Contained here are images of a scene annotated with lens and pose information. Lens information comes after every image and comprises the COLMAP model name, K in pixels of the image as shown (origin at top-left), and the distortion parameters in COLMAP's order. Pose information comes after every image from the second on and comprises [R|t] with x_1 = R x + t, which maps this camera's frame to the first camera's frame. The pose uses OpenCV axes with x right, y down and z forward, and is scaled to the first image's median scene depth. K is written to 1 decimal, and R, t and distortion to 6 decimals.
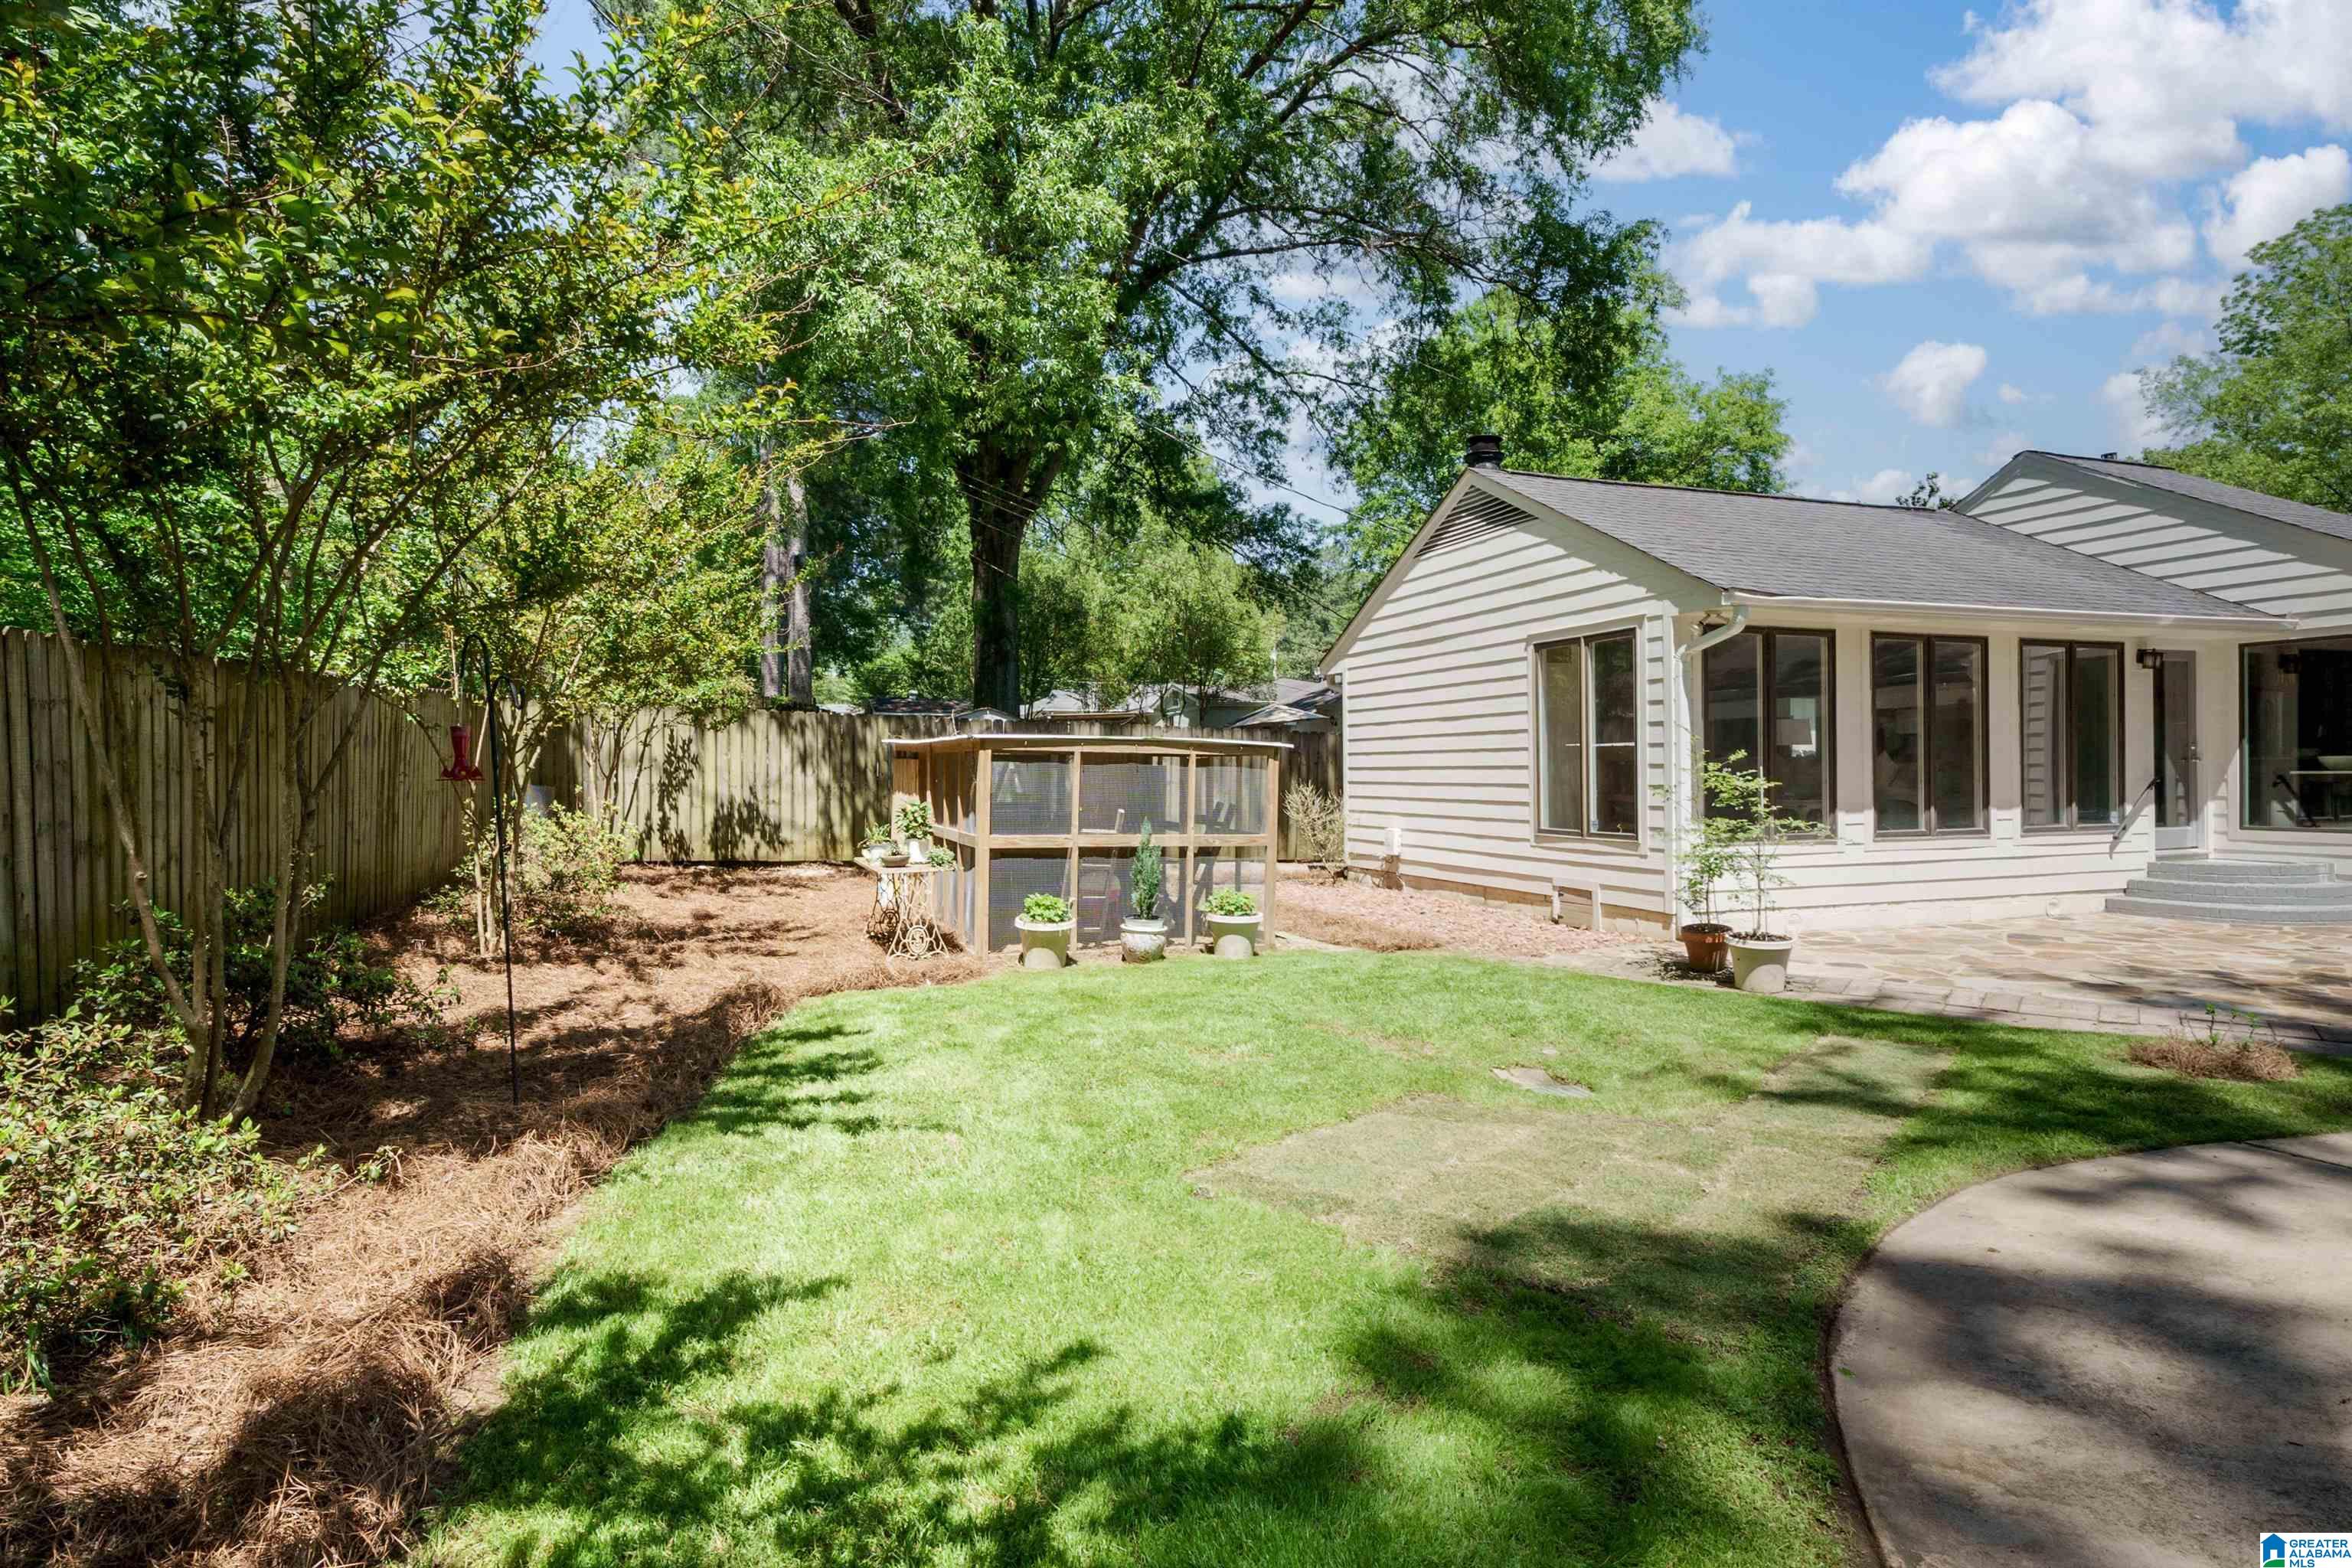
lens RADIAL K [[1246.3, 0, 1176.0], [0, 1246.3, 784.0], [0, 0, 1]] dist [-0.006249, -0.001566]
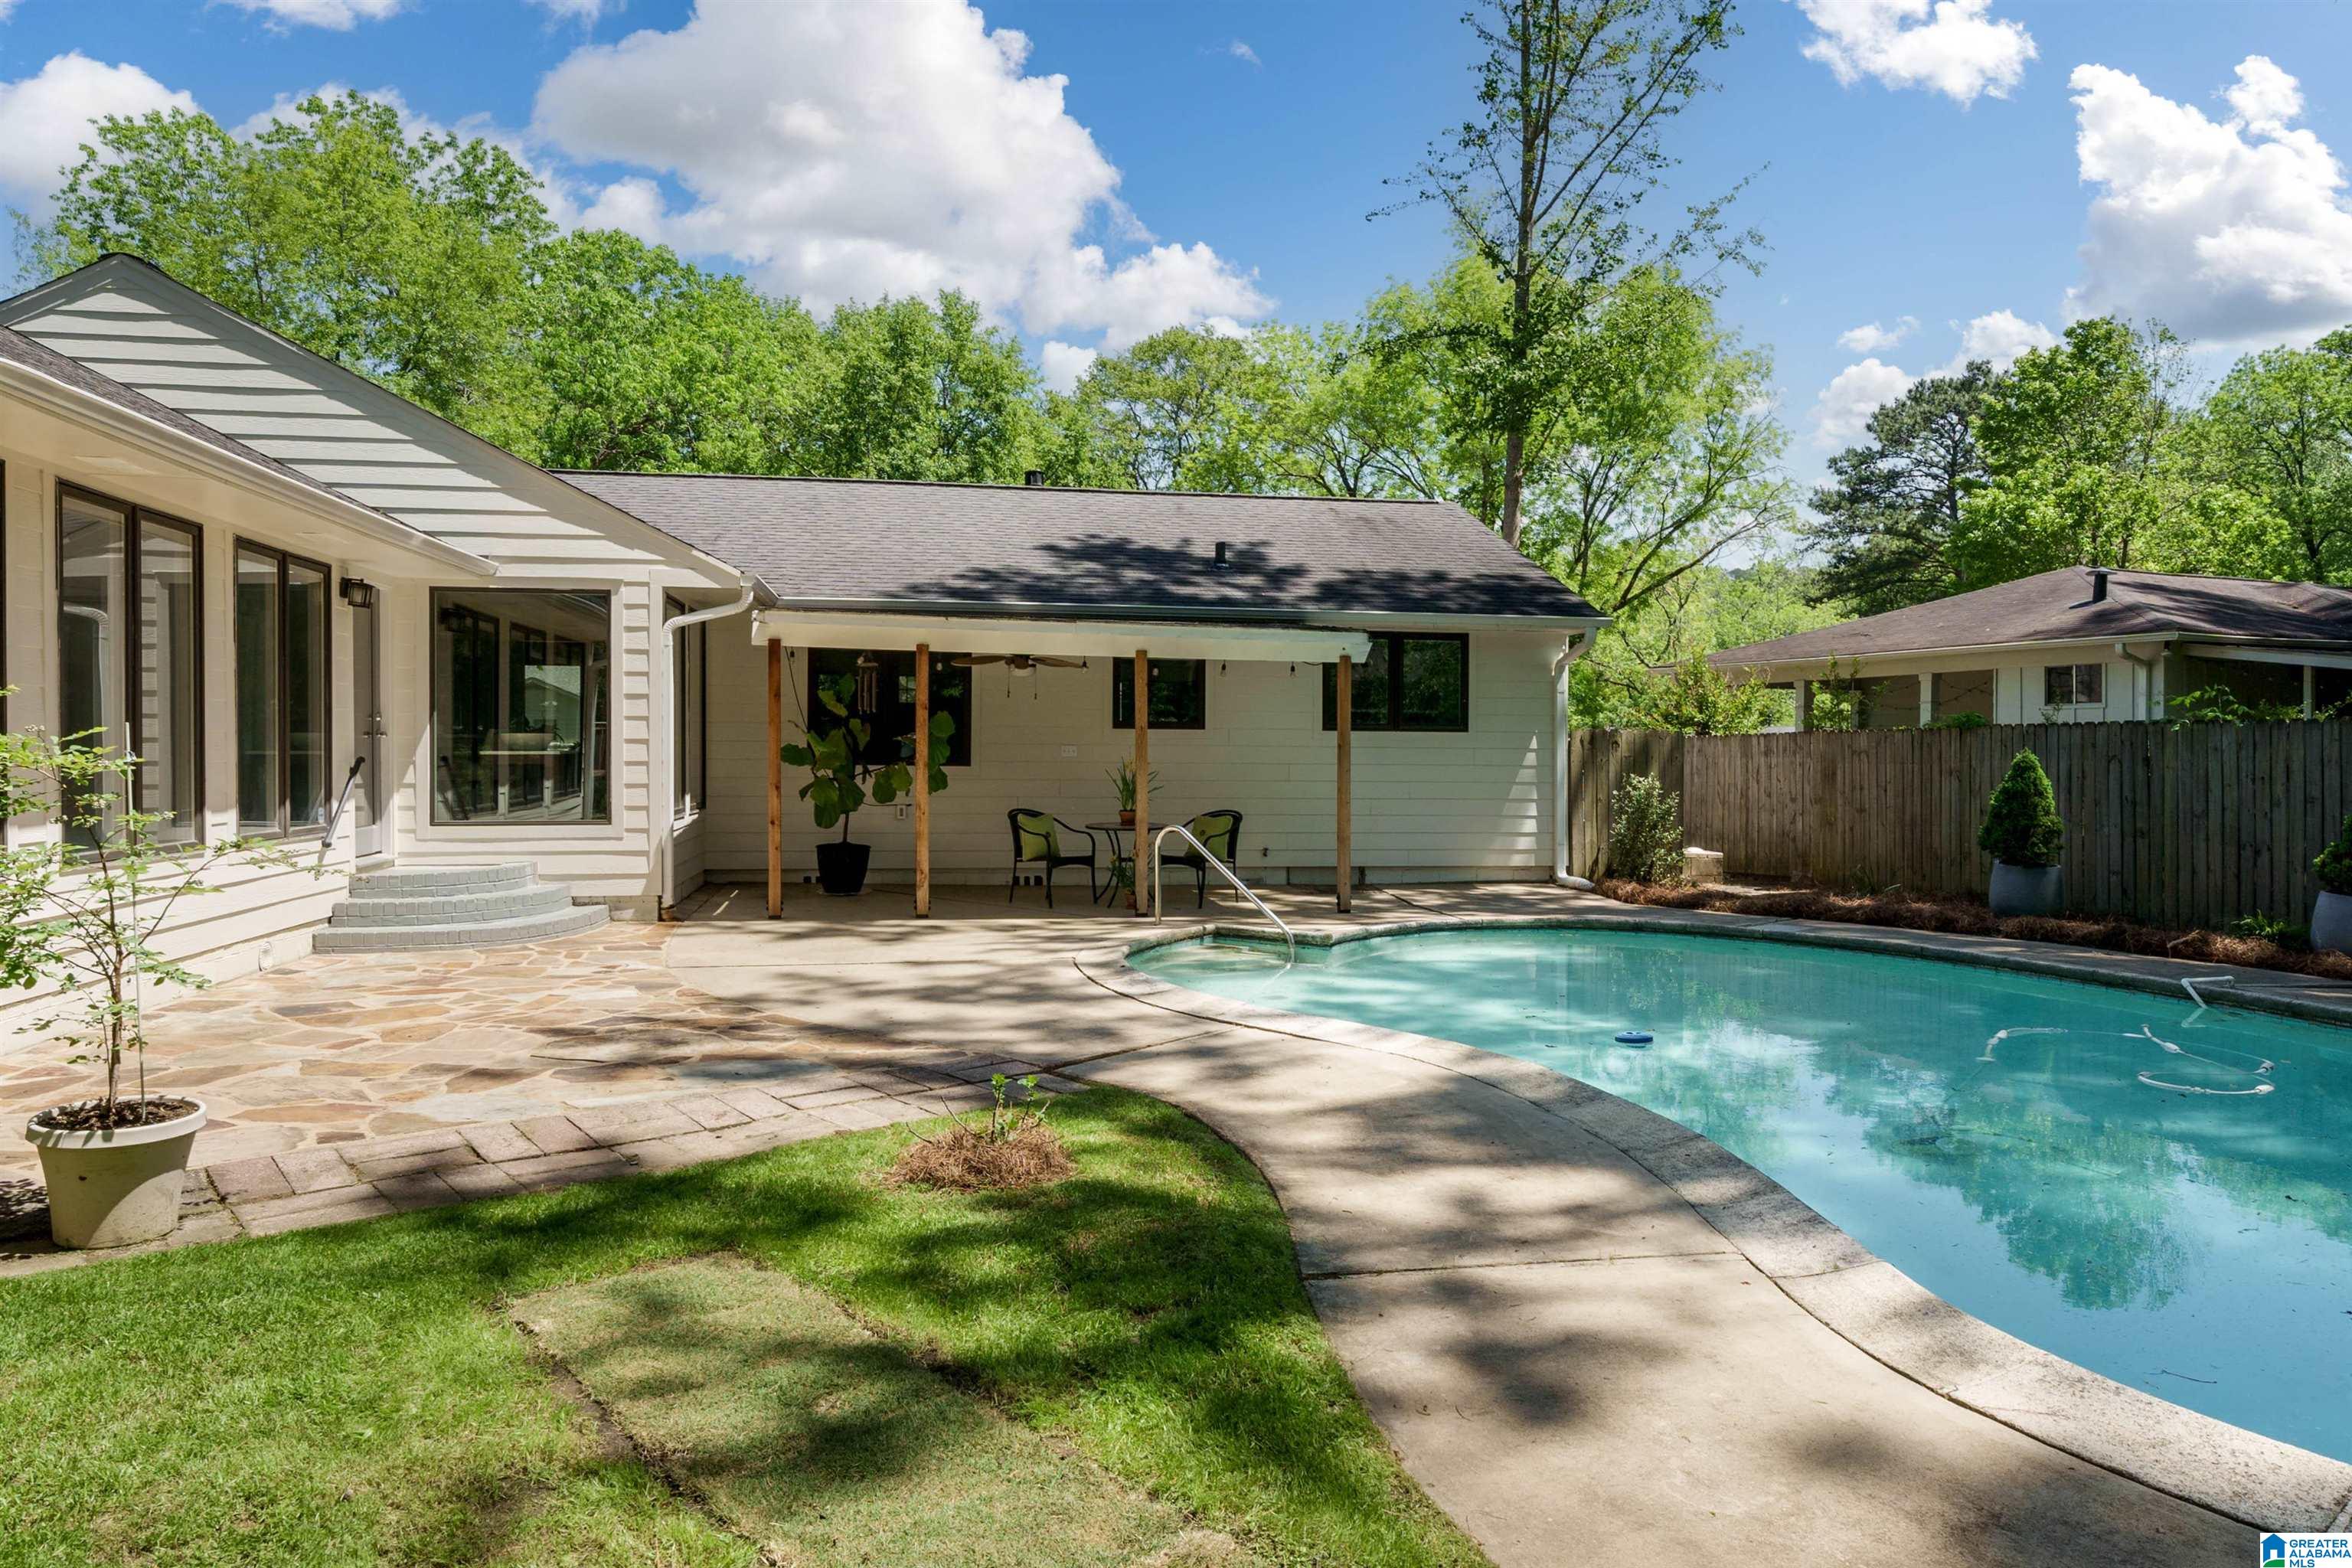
lens RADIAL K [[1514.8, 0, 1180.7], [0, 1514.8, 746.2], [0, 0, 1]] dist [0.005274, 0.001336]
pose [[0.176141, 0.011628, 0.984296, 0.008469], [0.006053, 0.999899, -0.012896, 0.002354], [-0.984346, 0.008229, 0.176053, 0.379237]]
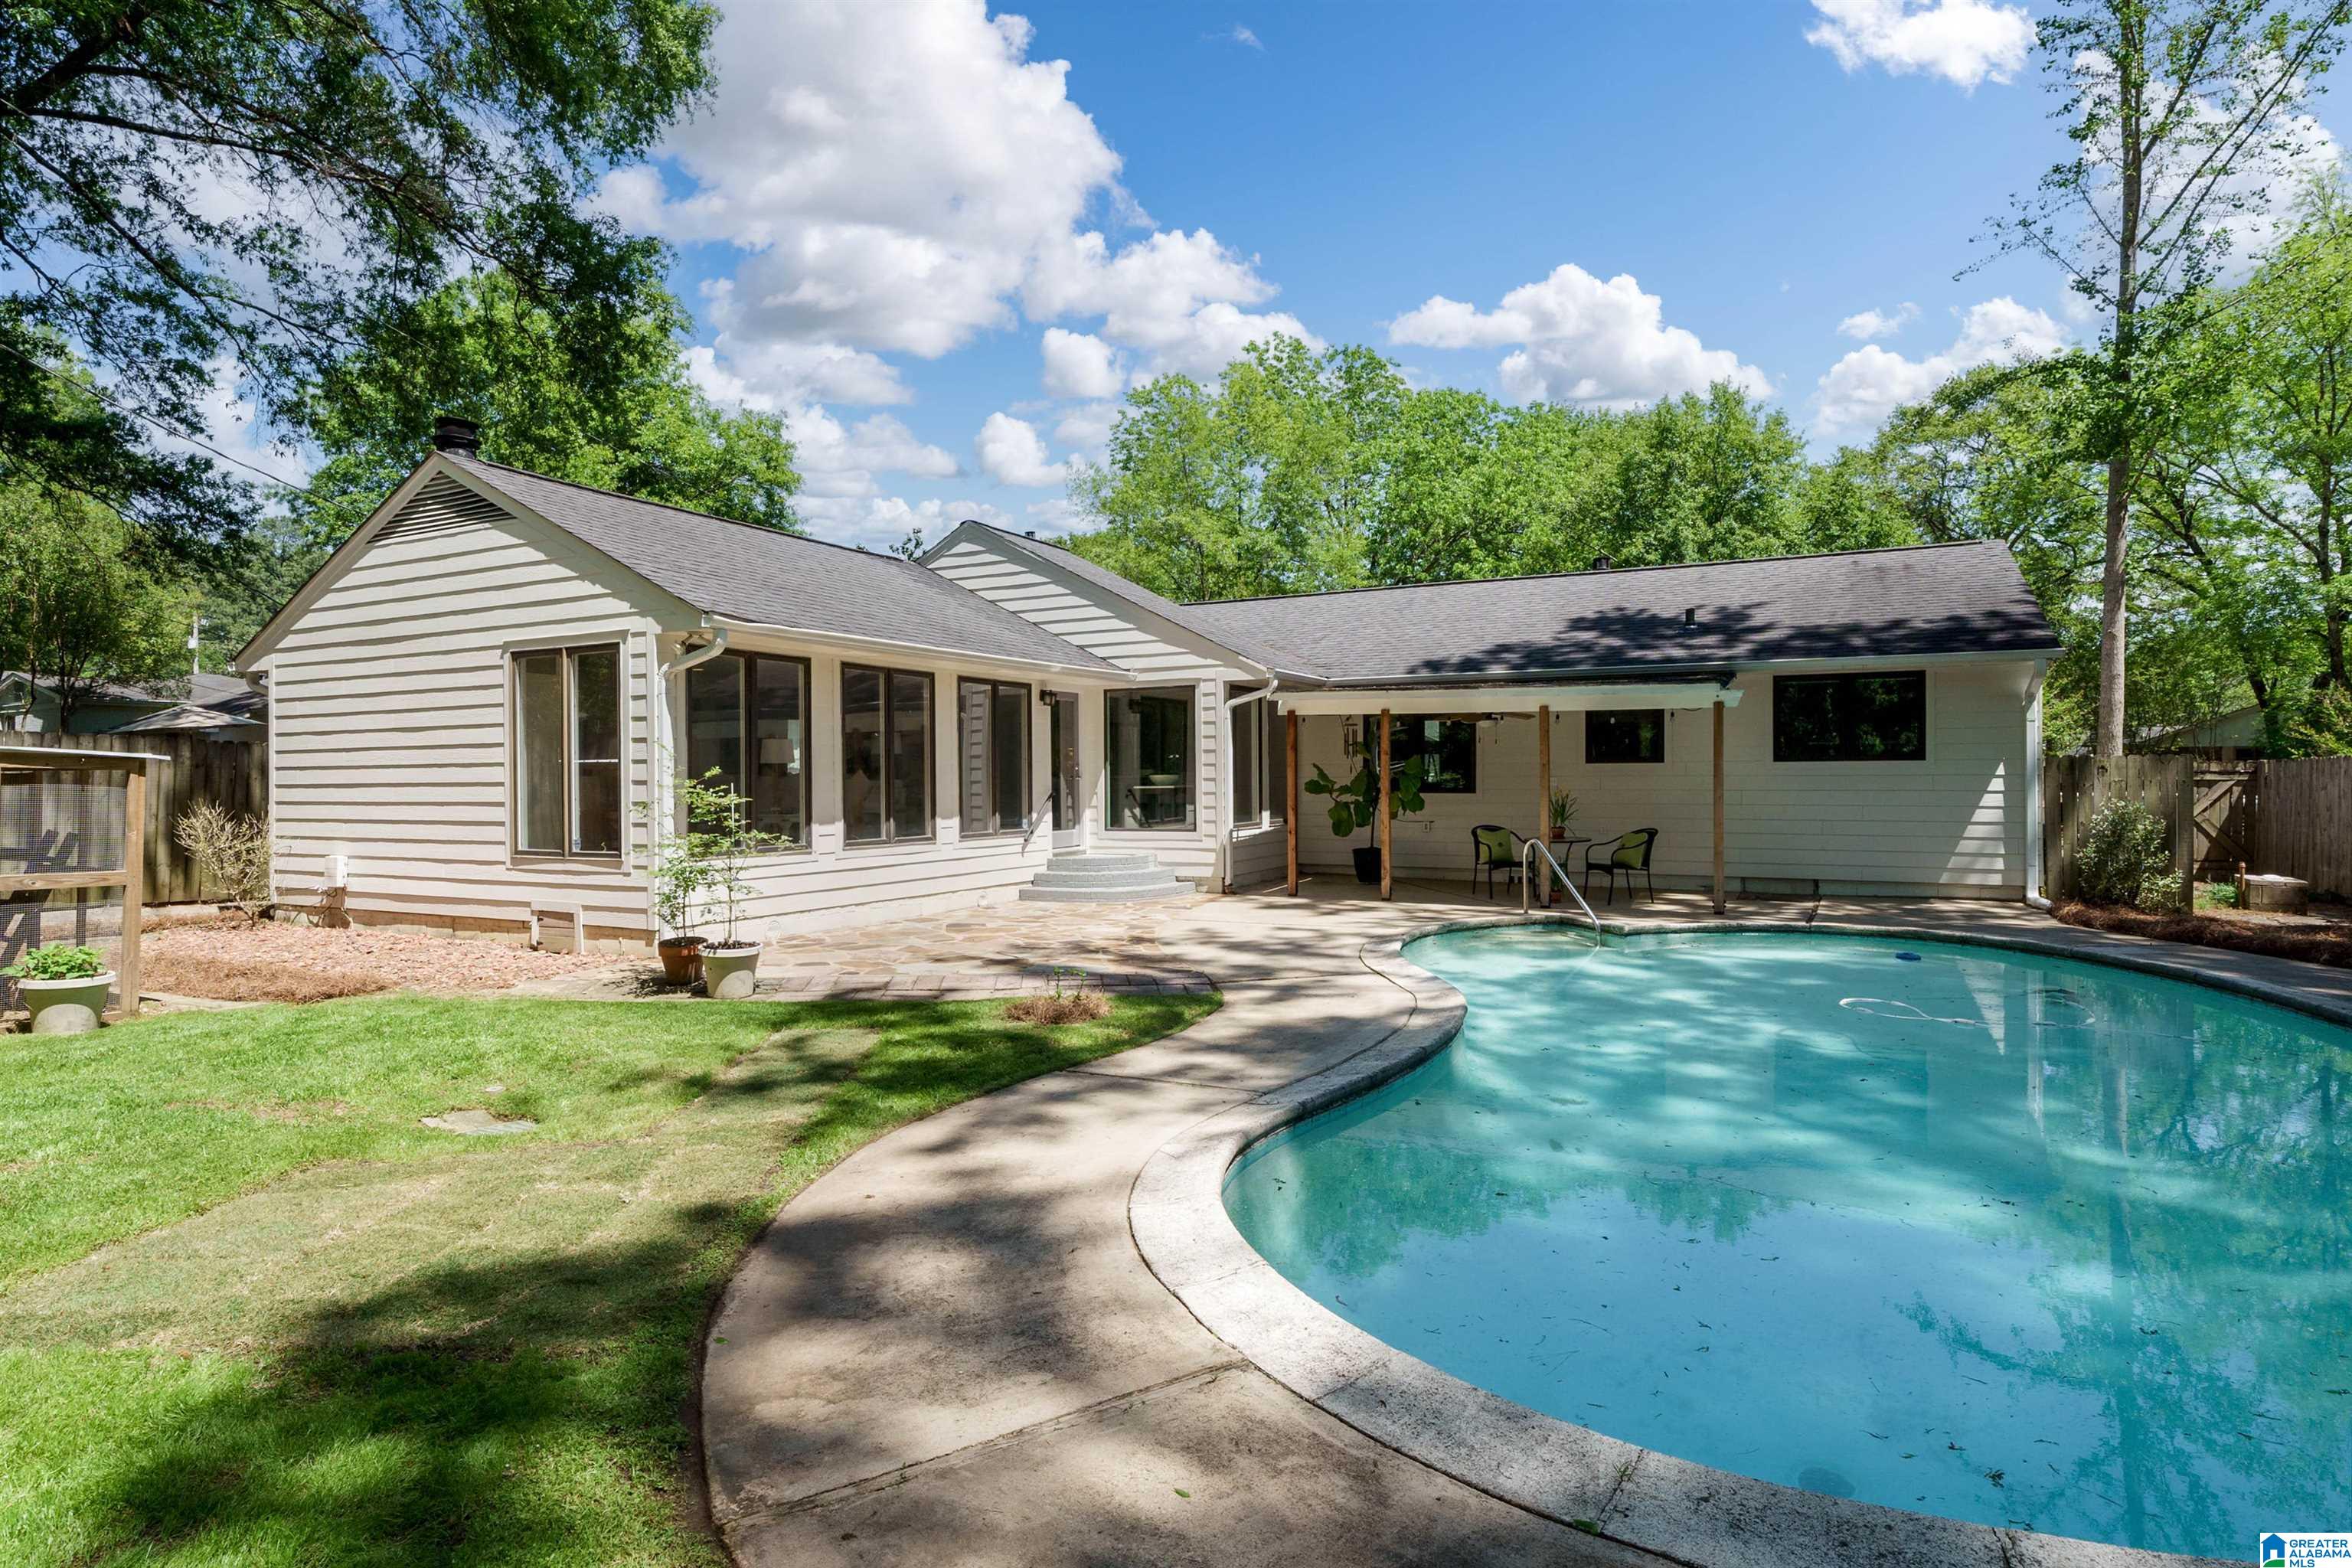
lens RADIAL K [[1244.2, 0, 1181.4], [0, 1244.2, 763.1], [0, 0, 1]] dist [-0.002435, -0.001113]
pose [[0.733443, 0.010088, 0.679676, 0.023438], [0.010485, 0.999603, -0.026151, 0.000478], [-0.679670, 0.026307, 0.733046, -0.021042]]
